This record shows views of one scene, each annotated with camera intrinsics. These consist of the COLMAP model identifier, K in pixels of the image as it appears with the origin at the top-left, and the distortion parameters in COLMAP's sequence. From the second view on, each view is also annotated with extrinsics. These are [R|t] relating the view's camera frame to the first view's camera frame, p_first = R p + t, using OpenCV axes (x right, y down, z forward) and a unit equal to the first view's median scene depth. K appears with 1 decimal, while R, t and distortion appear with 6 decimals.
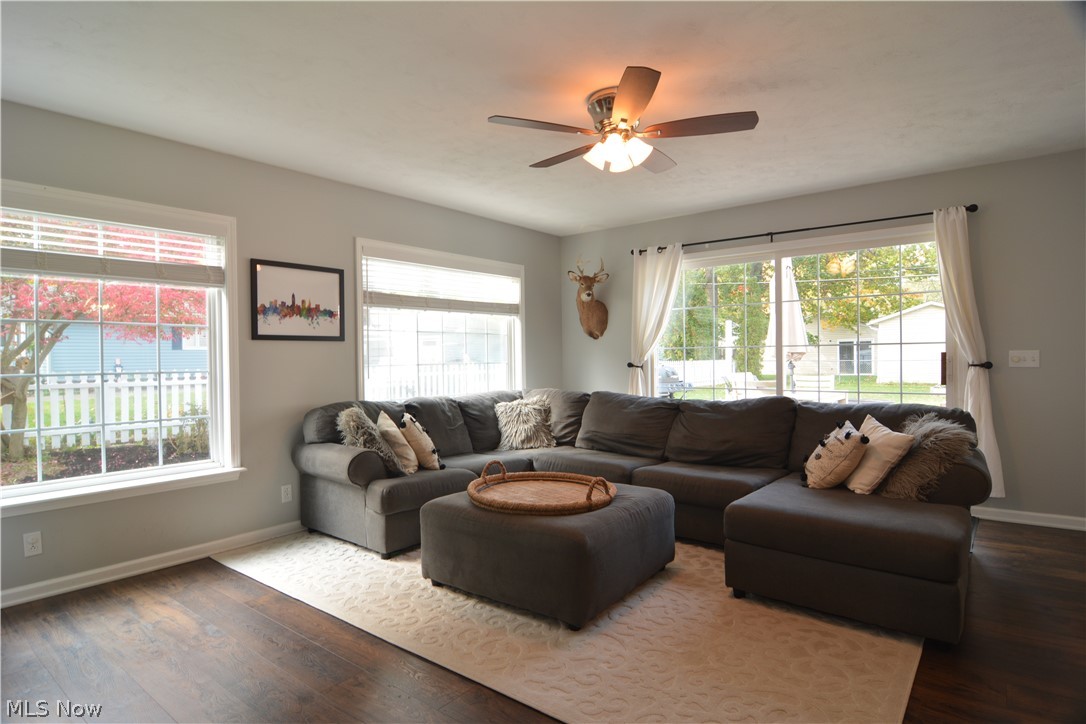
lens RADIAL K [[582.0, 0, 536.7], [0, 582.0, 368.1], [0, 0, 1]] dist [-0.006124, -0.000938]
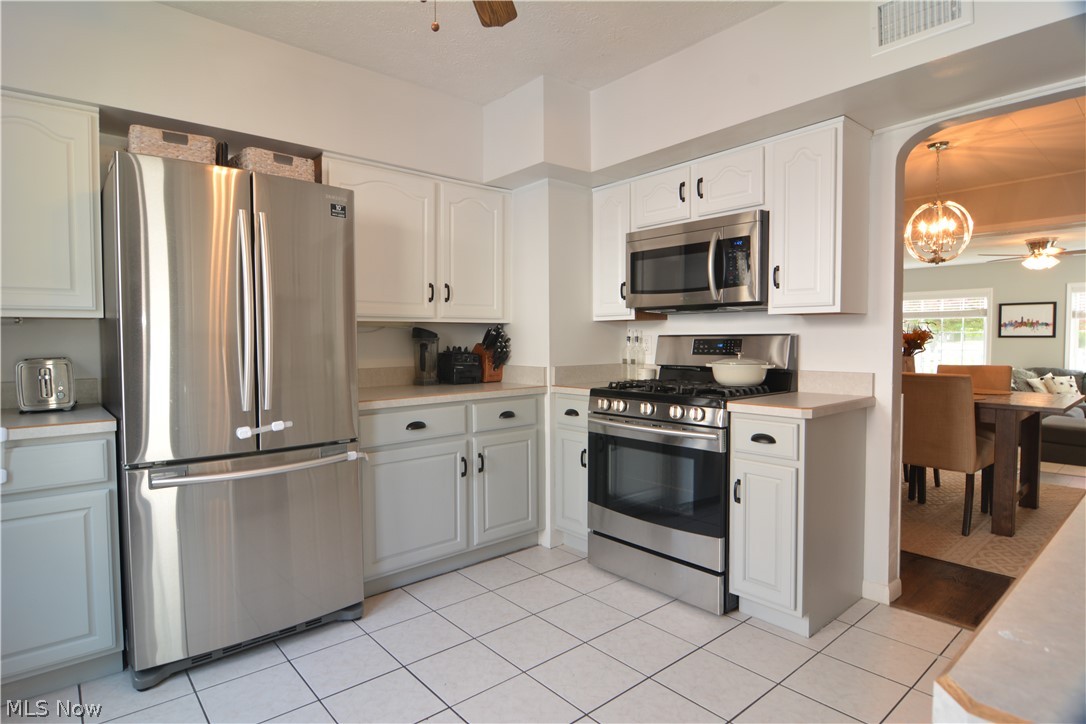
lens RADIAL K [[582.0, 0, 543.0], [0, 582.0, 360.1], [0, 0, 1]] dist [-0.006124, -0.000938]
pose [[-0.195235, 0.048021, -0.979580, 1.907176], [-0.019638, 0.998409, 0.052858, -0.039928], [0.980560, 0.029557, -0.193982, -0.317517]]
